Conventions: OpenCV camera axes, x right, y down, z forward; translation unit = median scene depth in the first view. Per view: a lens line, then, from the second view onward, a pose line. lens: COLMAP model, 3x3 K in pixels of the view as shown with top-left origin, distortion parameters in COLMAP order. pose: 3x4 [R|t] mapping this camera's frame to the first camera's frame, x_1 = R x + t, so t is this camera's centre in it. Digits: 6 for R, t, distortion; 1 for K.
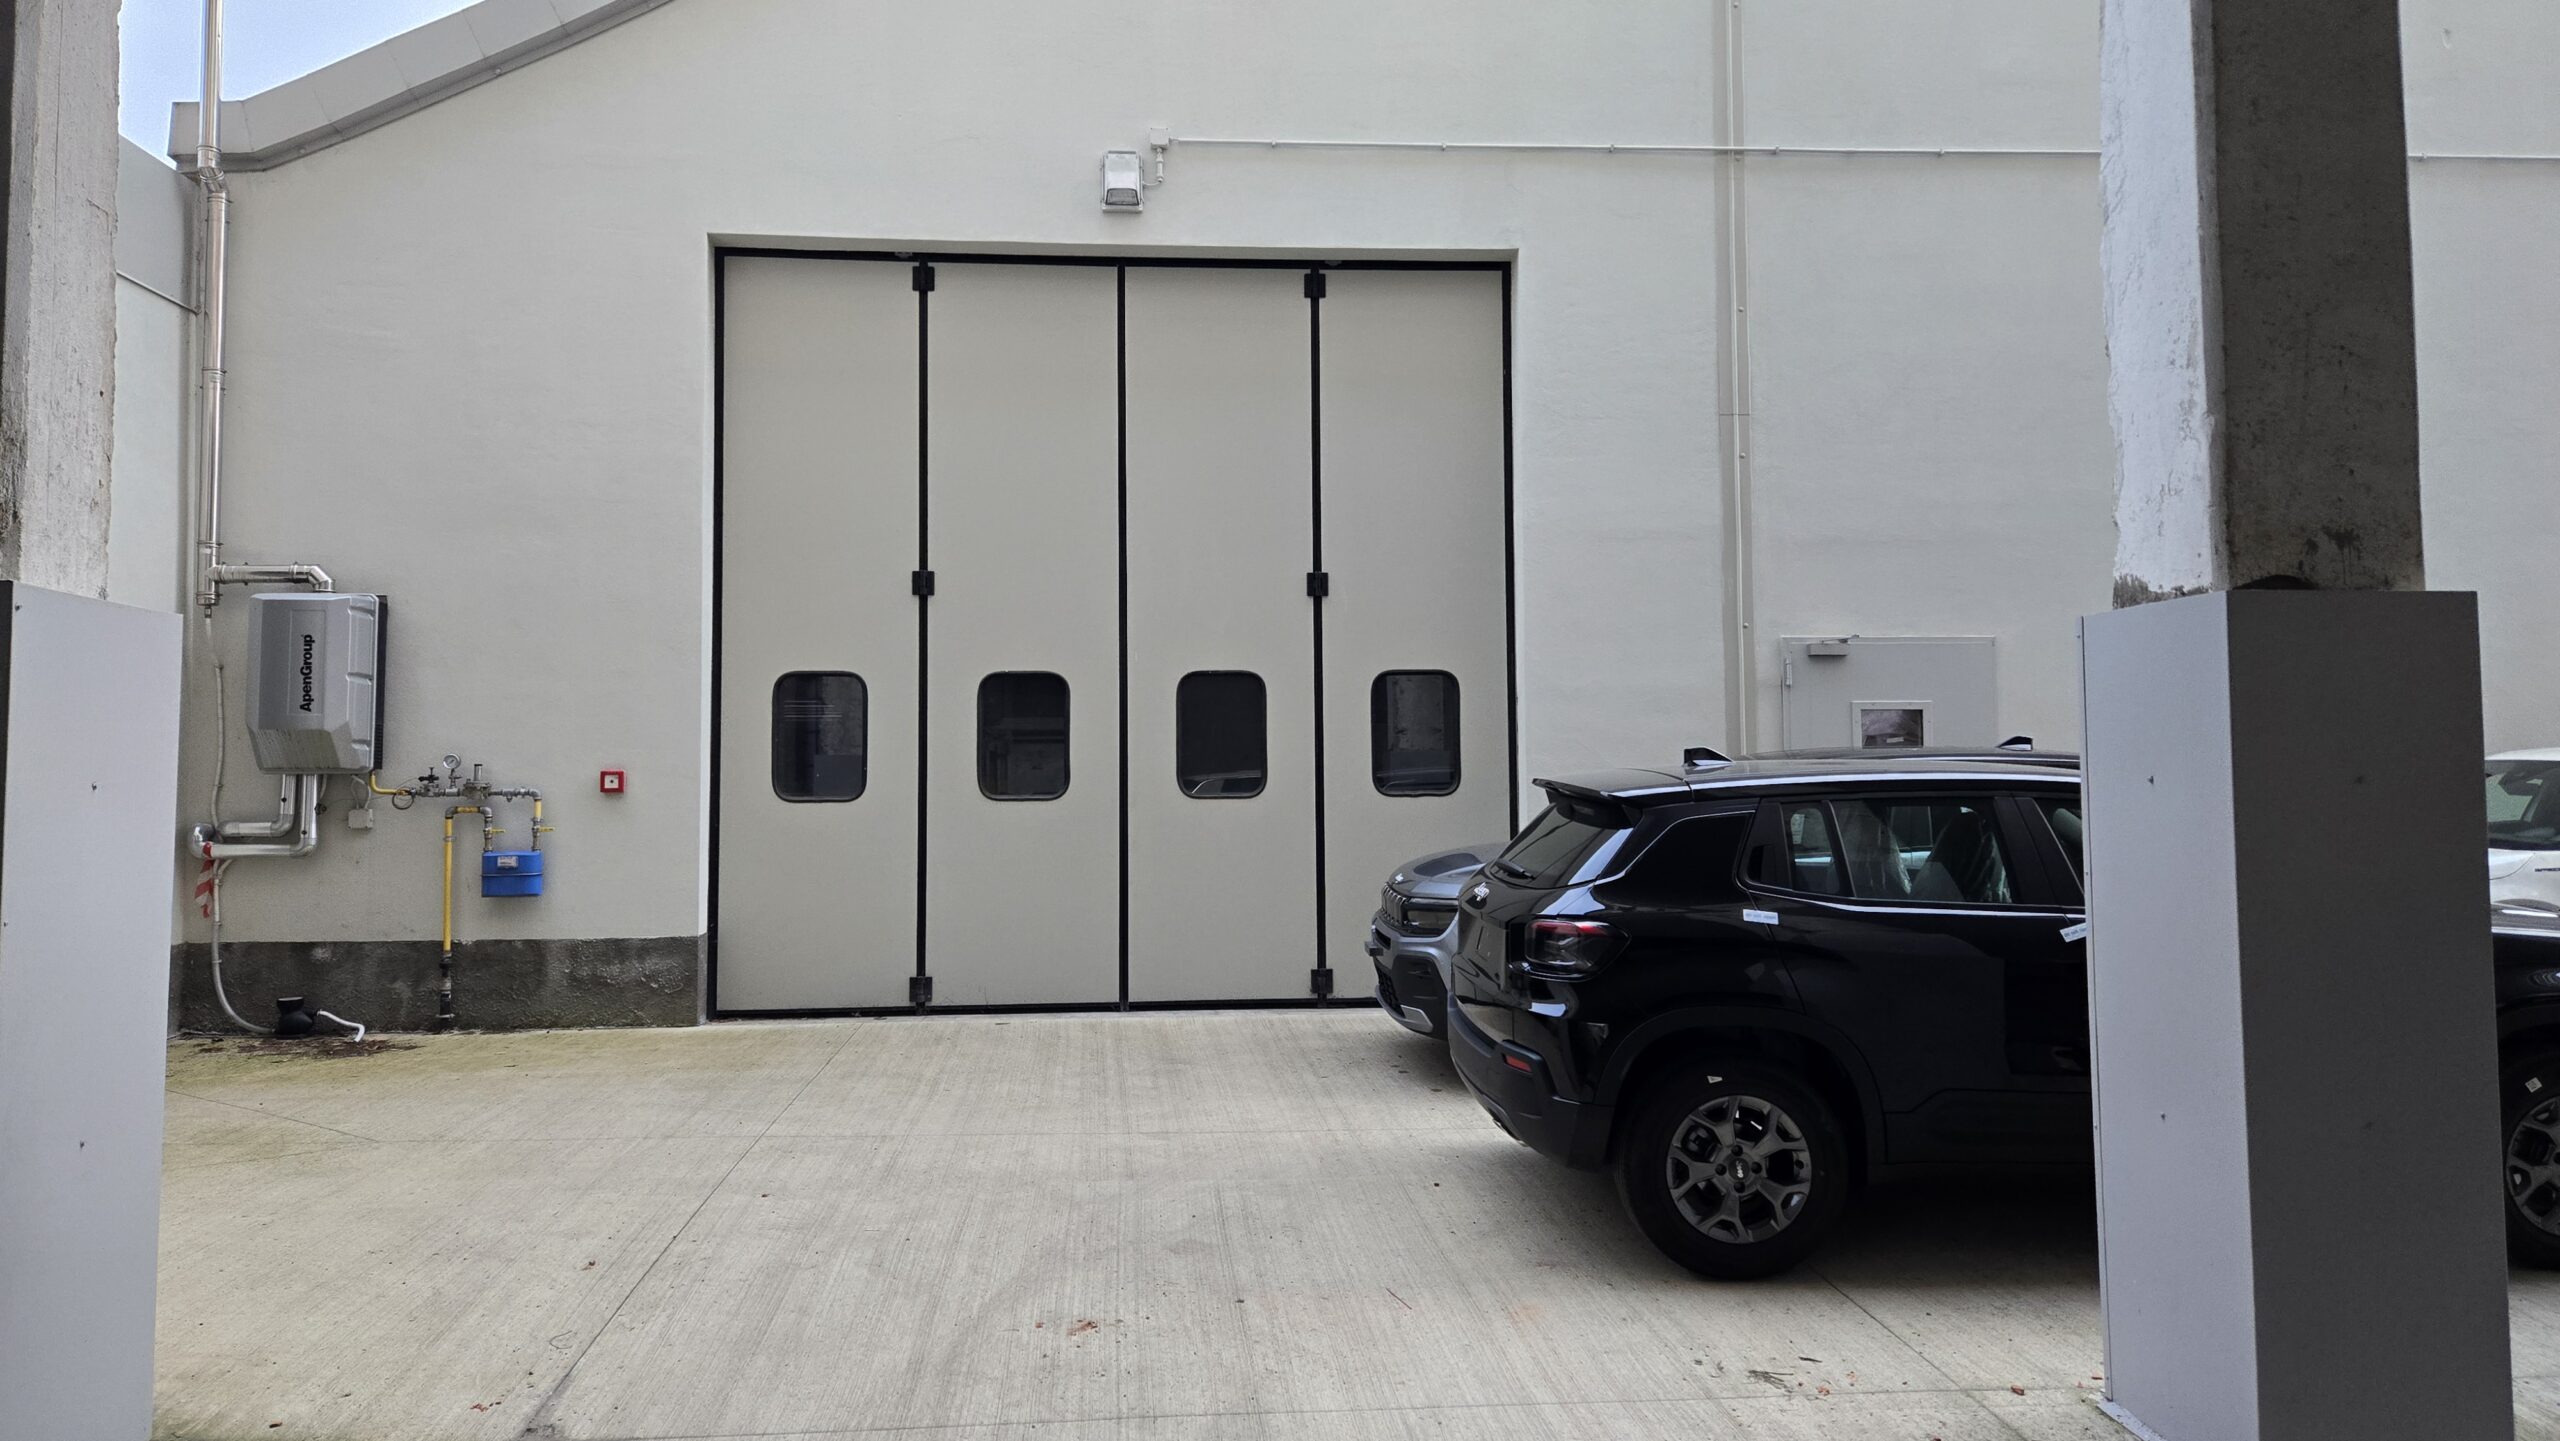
lens RADIAL K [[1687.5, 0, 1242.7], [0, 1687.5, 703.0], [0, 0, 1]] dist [0.069335, -0.067237]
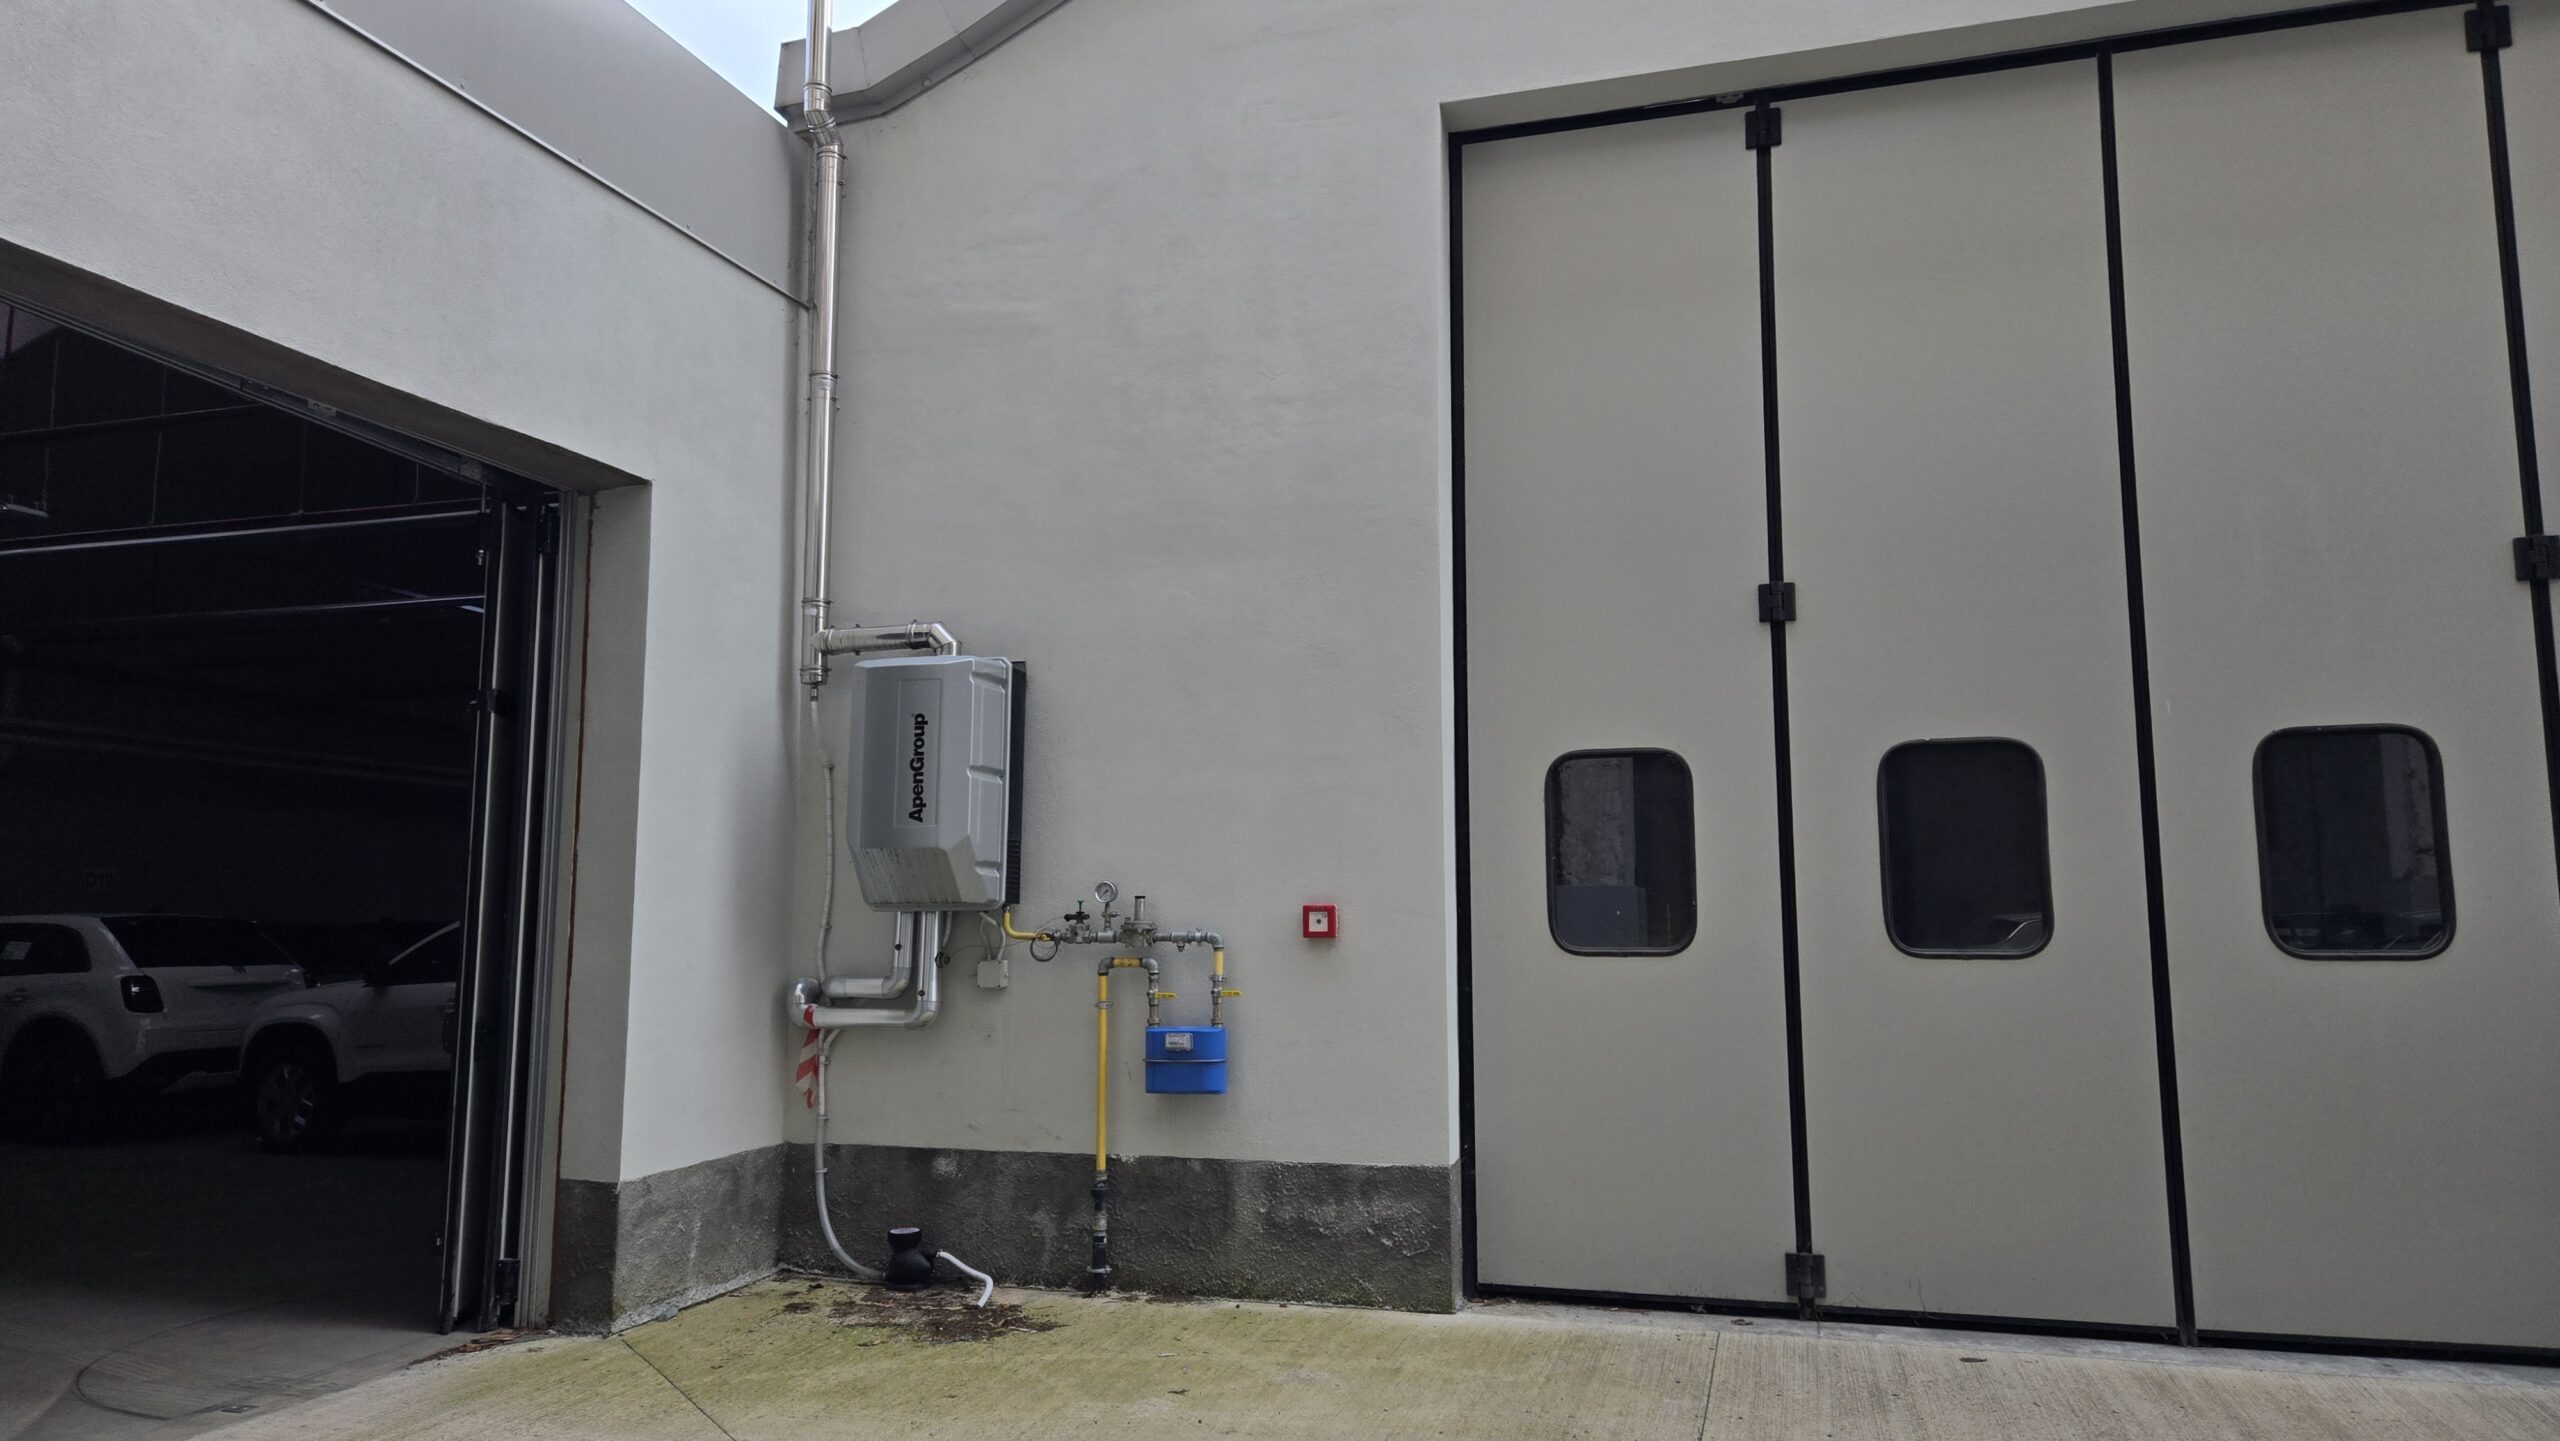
lens RADIAL K [[1735.7, 0, 1290.5], [0, 1735.7, 699.7], [0, 0, 1]] dist [0.085242, -0.074420]
pose [[0.933850, -0.043109, -0.355058, -0.137679], [0.016016, 0.996754, -0.078897, 0.013163], [0.357306, 0.067992, 0.931509, 0.361235]]
